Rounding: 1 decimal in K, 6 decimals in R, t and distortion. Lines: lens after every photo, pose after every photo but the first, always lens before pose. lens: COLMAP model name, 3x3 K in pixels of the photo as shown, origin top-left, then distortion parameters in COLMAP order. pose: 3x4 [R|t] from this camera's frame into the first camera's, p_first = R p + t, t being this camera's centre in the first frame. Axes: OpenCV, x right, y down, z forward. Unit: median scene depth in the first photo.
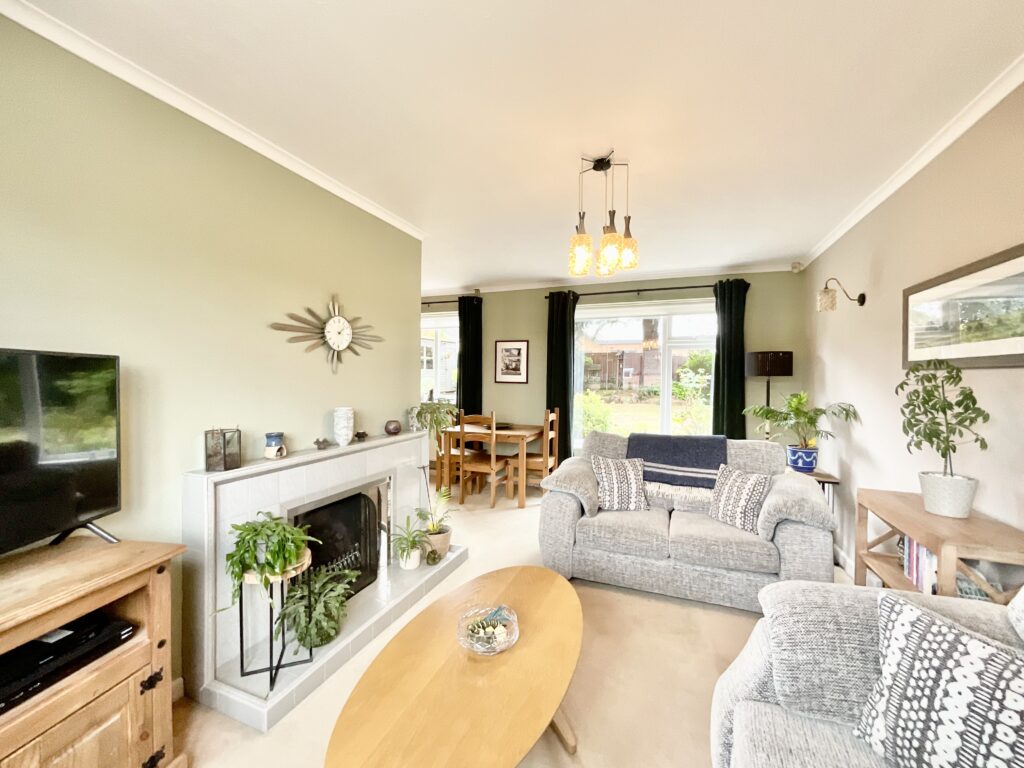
lens RADIAL K [[419.3, 0, 510.4], [0, 419.3, 381.8], [0, 0, 1]] dist [0.006766, -0.000015]
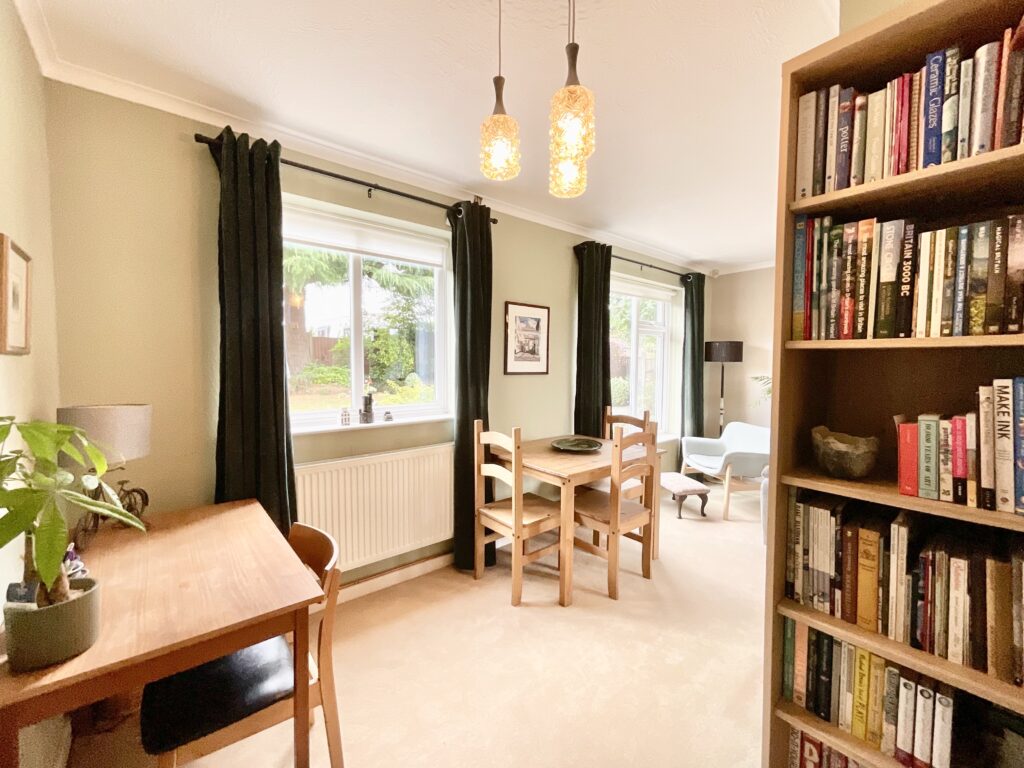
lens RADIAL K [[419.3, 0, 512.4], [0, 419.3, 380.7], [0, 0, 1]] dist [0.006766, -0.000015]
pose [[0.456450, -0.050507, 0.888315, -0.550657], [0.011073, 0.998633, 0.051089, -0.019750], [-0.889680, -0.013483, 0.456385, 0.750142]]
